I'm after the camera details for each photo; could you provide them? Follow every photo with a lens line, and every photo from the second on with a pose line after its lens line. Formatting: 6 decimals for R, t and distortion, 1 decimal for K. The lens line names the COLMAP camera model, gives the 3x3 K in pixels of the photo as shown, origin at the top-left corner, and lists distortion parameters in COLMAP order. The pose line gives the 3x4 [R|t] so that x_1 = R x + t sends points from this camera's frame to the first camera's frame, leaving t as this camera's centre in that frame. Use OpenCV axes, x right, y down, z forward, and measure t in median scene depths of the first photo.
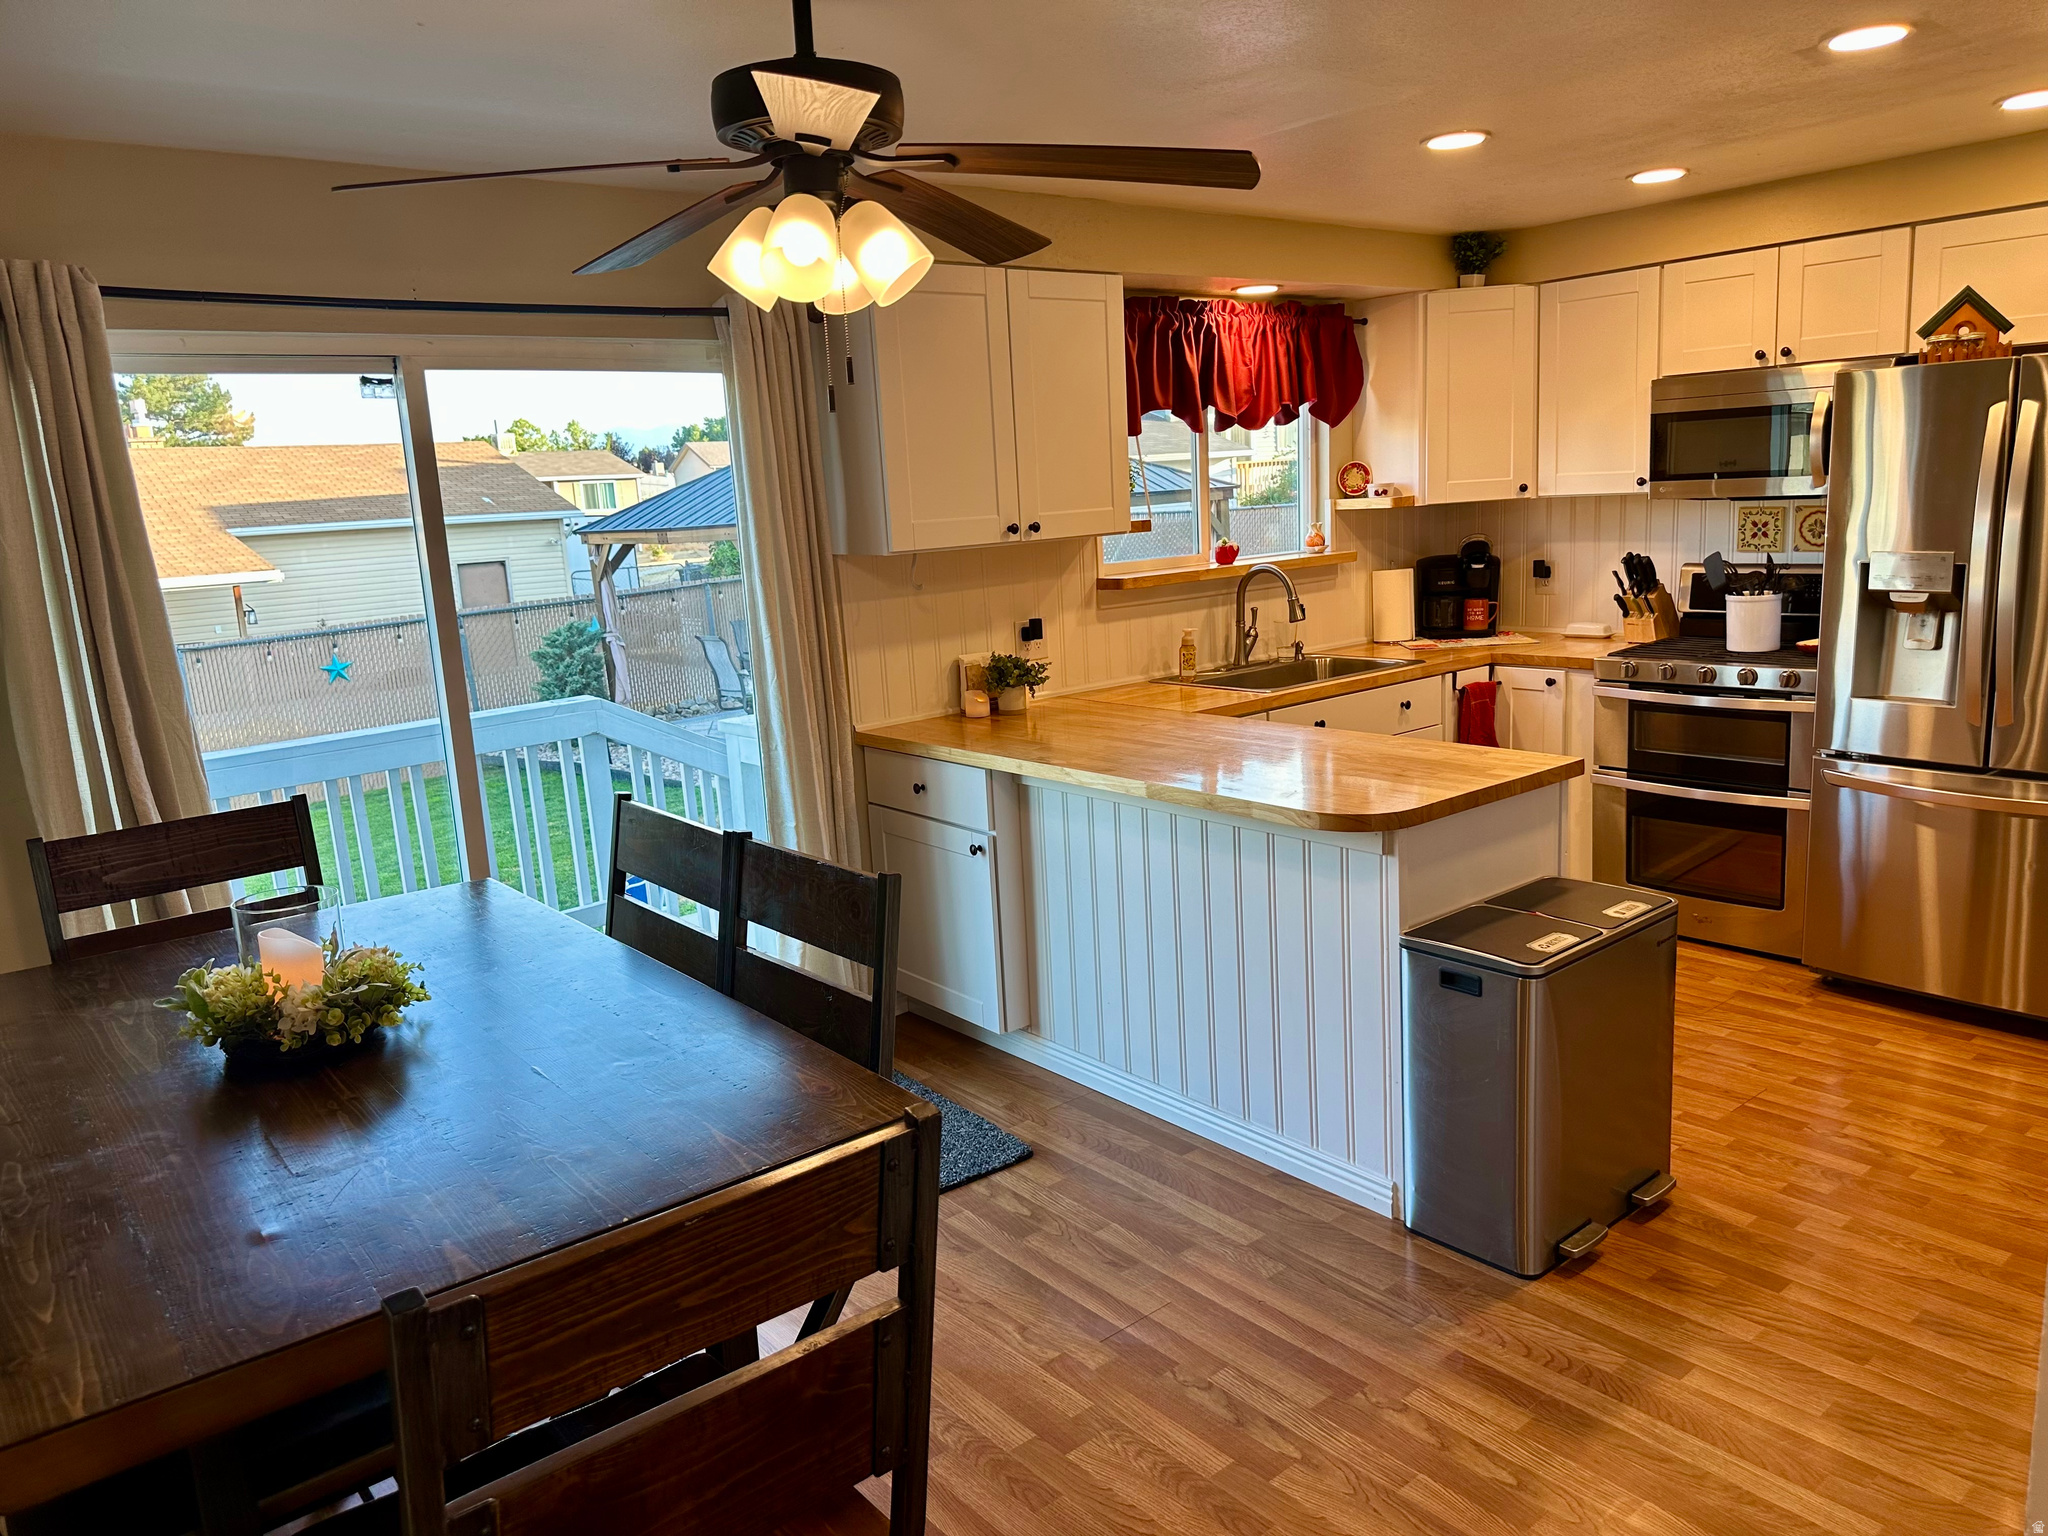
lens RADIAL K [[1438.5, 0, 1017.9], [0, 1438.5, 777.5], [0, 0, 1]] dist [0.068396, -0.000625]
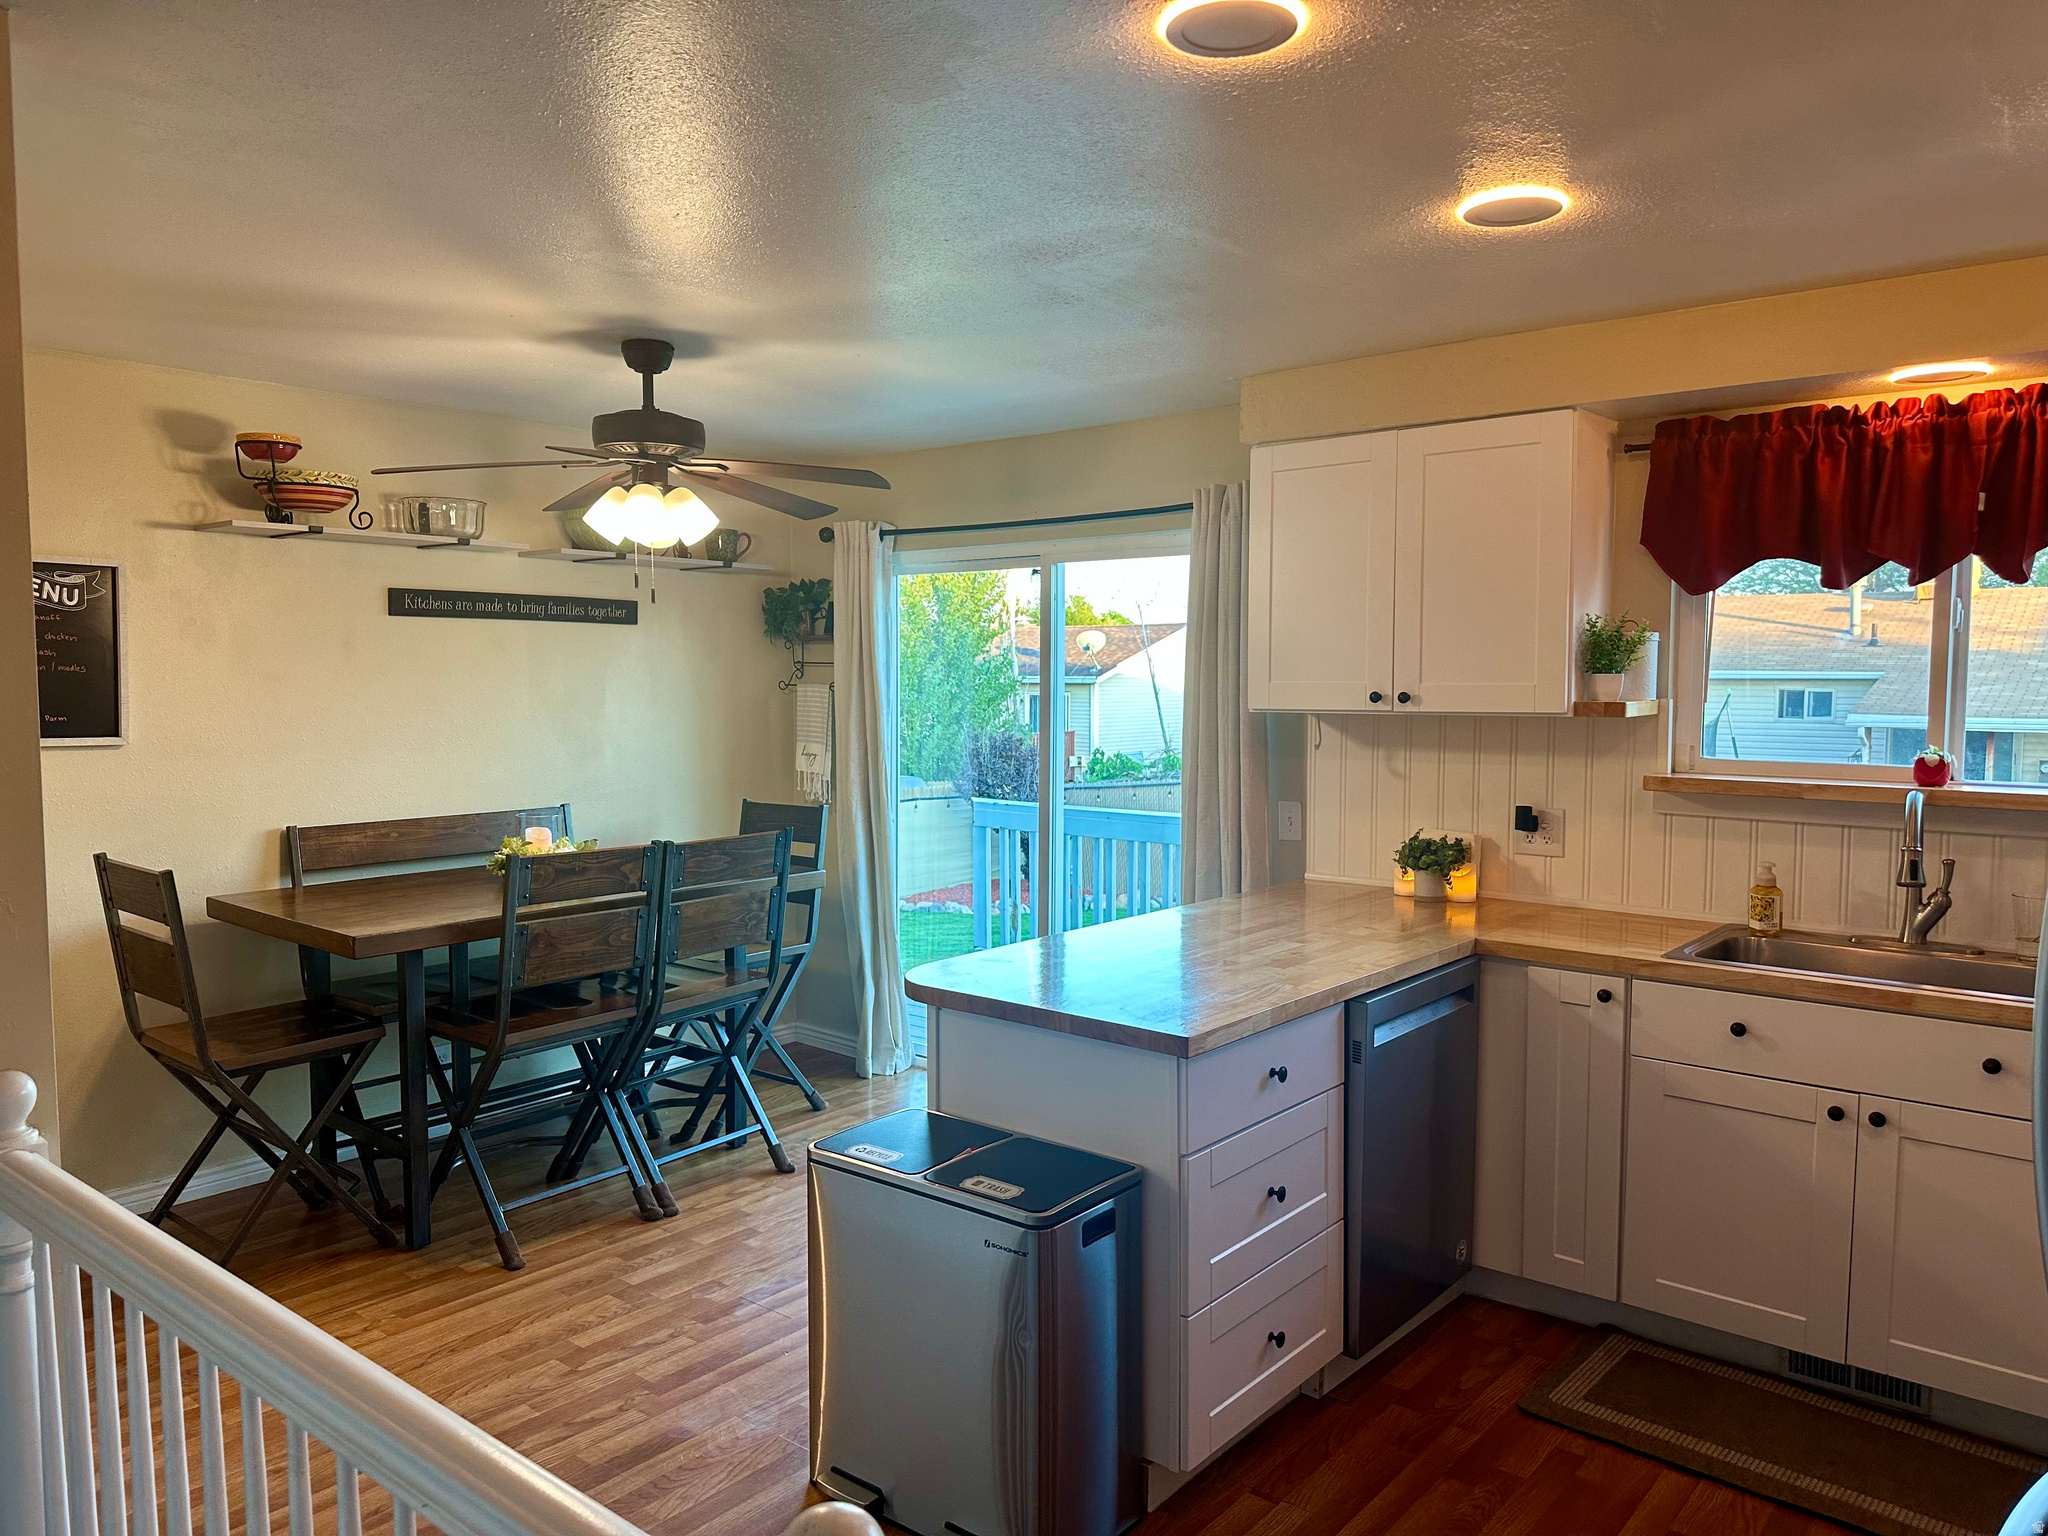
lens RADIAL K [[1438.5, 0, 1015.2], [0, 1438.5, 764.4], [0, 0, 1]] dist [0.068396, -0.000625]
pose [[0.182904, 0.119952, -0.975786, 1.091162], [-0.203507, 0.975651, 0.081790, -0.196768], [0.961837, 0.183619, 0.202861, 0.726959]]
